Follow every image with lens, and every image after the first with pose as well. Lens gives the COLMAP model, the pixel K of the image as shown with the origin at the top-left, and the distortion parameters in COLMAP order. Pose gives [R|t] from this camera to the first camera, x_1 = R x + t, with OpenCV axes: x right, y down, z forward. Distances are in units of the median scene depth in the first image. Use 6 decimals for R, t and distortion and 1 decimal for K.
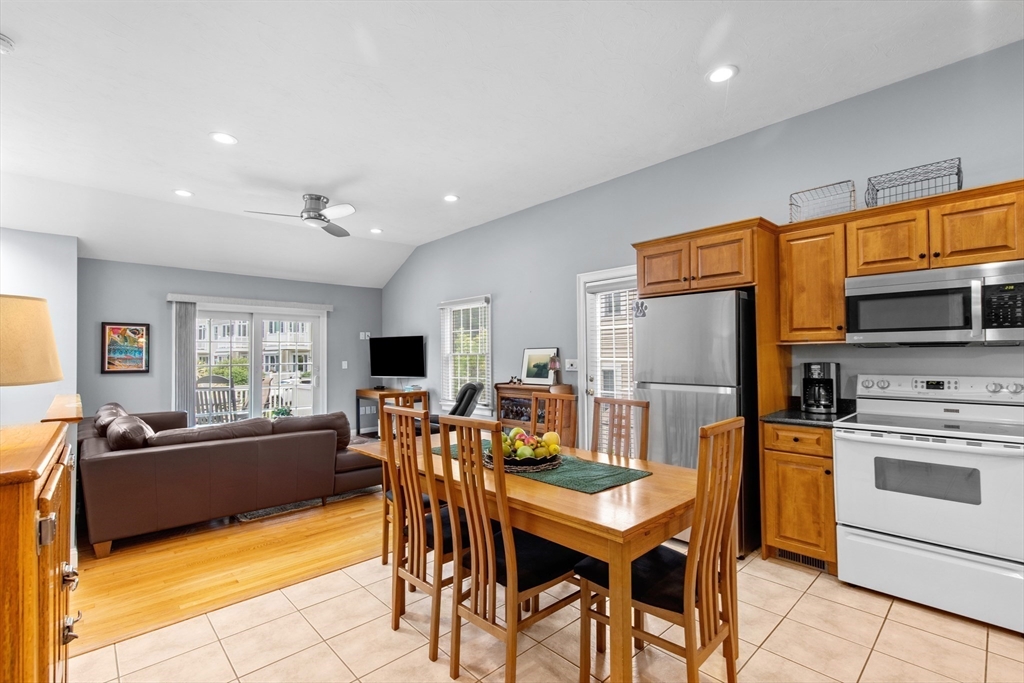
lens RADIAL K [[458.1, 0, 515.3], [0, 458.1, 347.3], [0, 0, 1]] dist [0.006111, -0.000672]
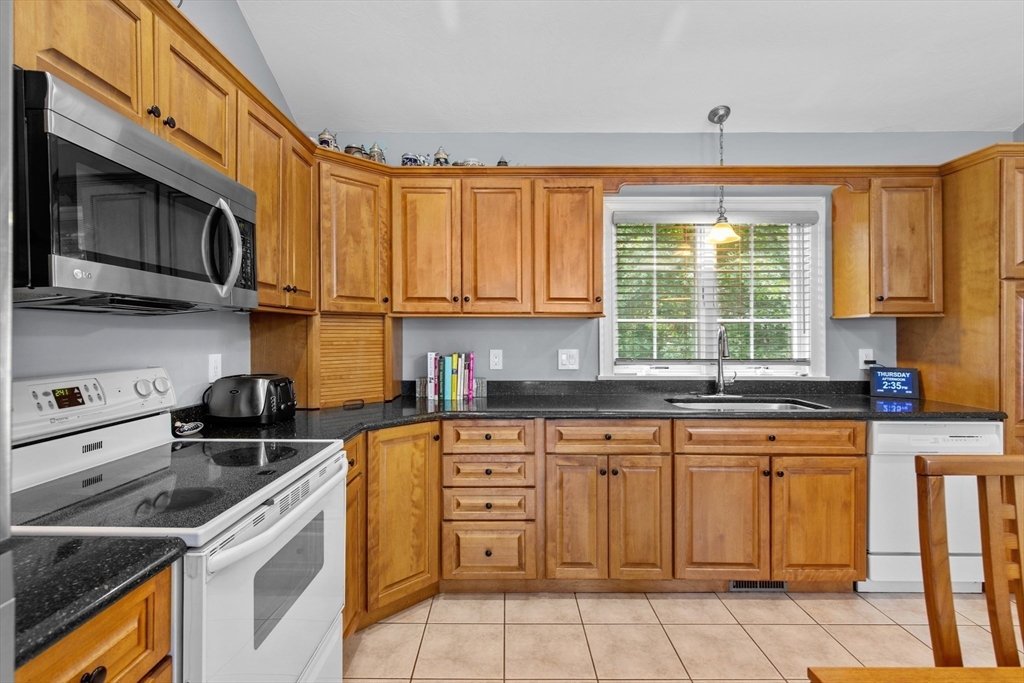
lens RADIAL K [[486.3, 0, 502.9], [0, 486.3, 333.5], [0, 0, 1]] dist [0.007816, -0.000591]
pose [[-0.720656, 0.005542, 0.693271, 0.267522], [-0.010538, 0.999765, -0.018946, 0.023963], [-0.693213, -0.020959, -0.720428, 0.974642]]
